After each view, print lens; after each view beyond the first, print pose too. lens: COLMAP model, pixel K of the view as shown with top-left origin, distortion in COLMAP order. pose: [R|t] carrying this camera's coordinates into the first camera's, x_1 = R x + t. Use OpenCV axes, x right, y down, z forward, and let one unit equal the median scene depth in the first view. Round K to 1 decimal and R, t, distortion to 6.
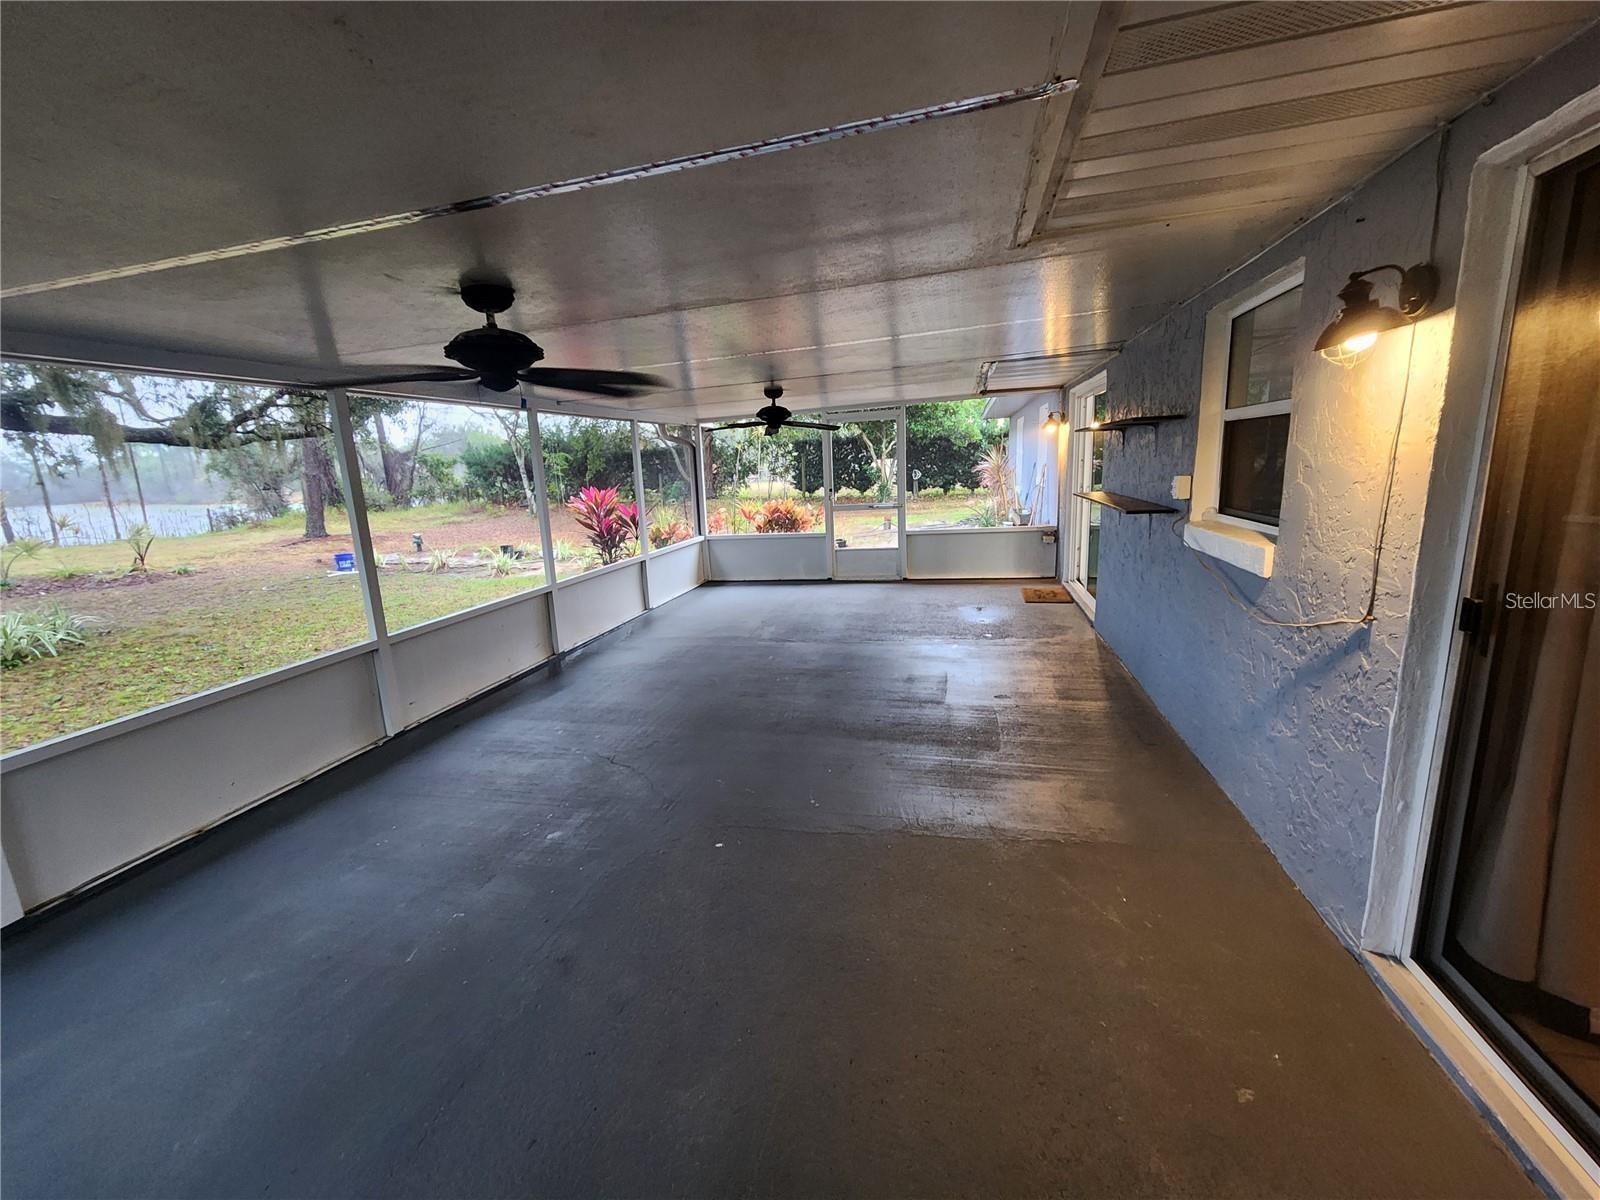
lens RADIAL K [[650.2, 0, 793.7], [0, 650.2, 610.3], [0, 0, 1]] dist [0.004577, 0.000266]
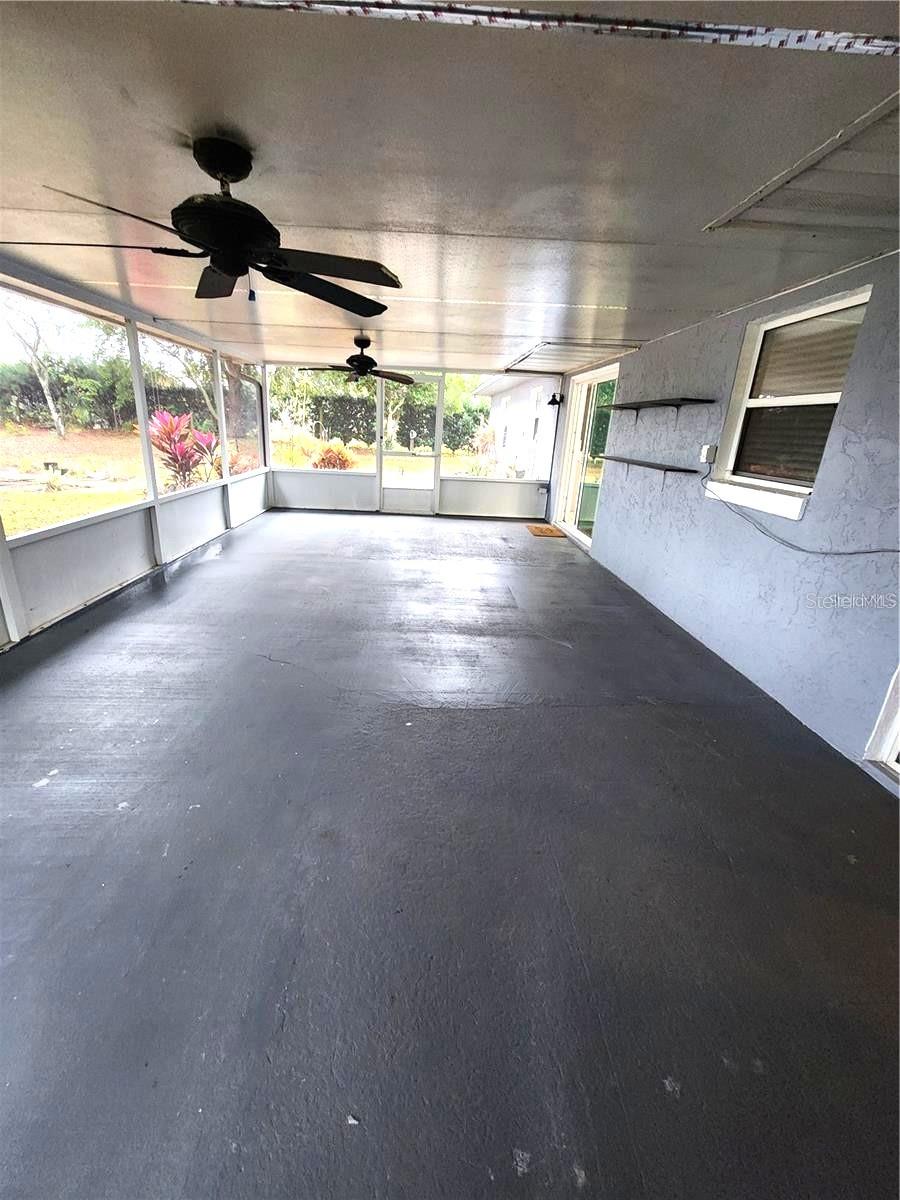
lens RADIAL K [[487.6, 0, 447.6], [0, 487.6, 605.7], [0, 0, 1]] dist [0.004577, 0.000266]
pose [[0.956052, -0.000921, 0.293196, -0.175157], [-0.038004, 0.991170, 0.127037, 0.015460], [-0.290724, -0.132597, 0.947575, 0.087767]]
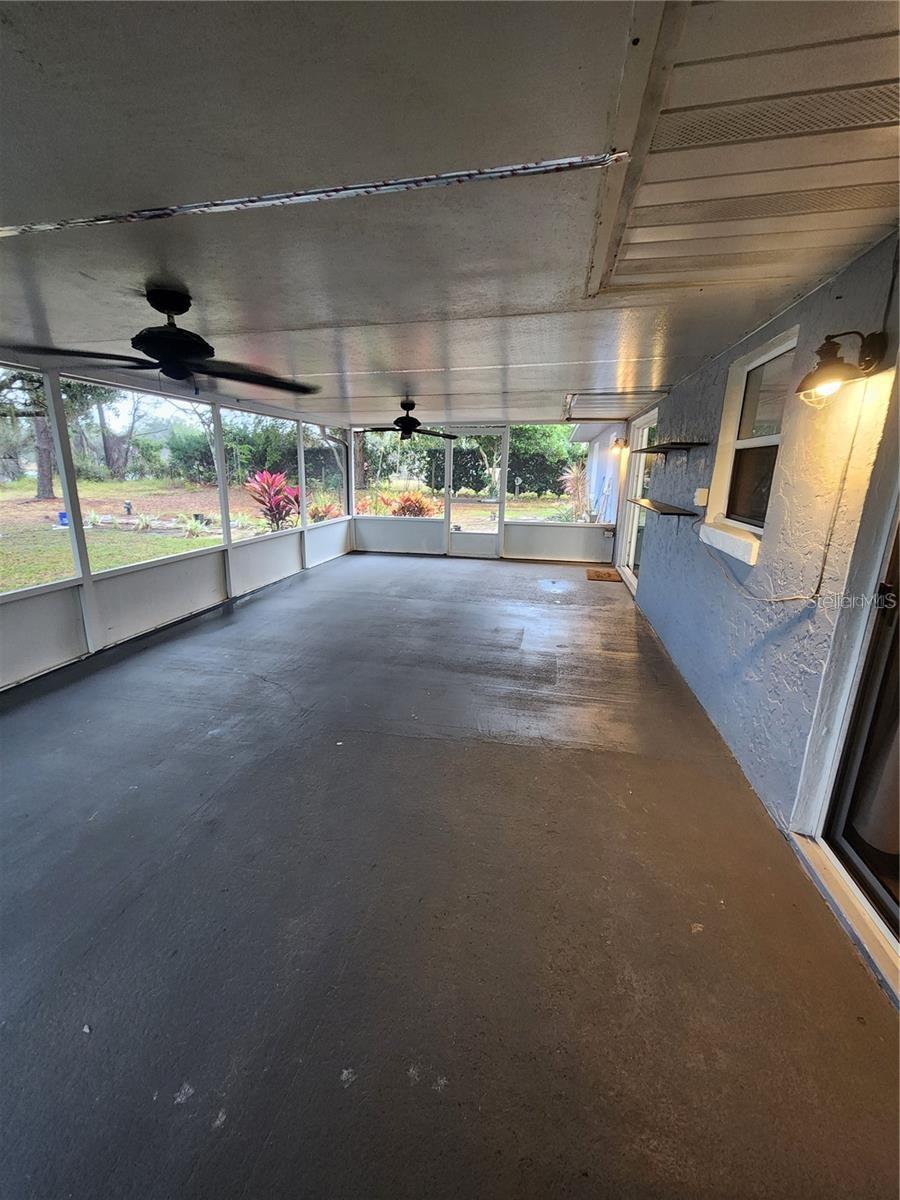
lens RADIAL K [[487.6, 0, 447.6], [0, 487.6, 605.7], [0, 0, 1]] dist [0.004577, 0.000266]
pose [[0.996953, 0.054607, 0.055695, 0.019477], [-0.057486, 0.997019, 0.051462, 0.009078], [-0.052719, -0.054507, 0.997121, 0.005607]]
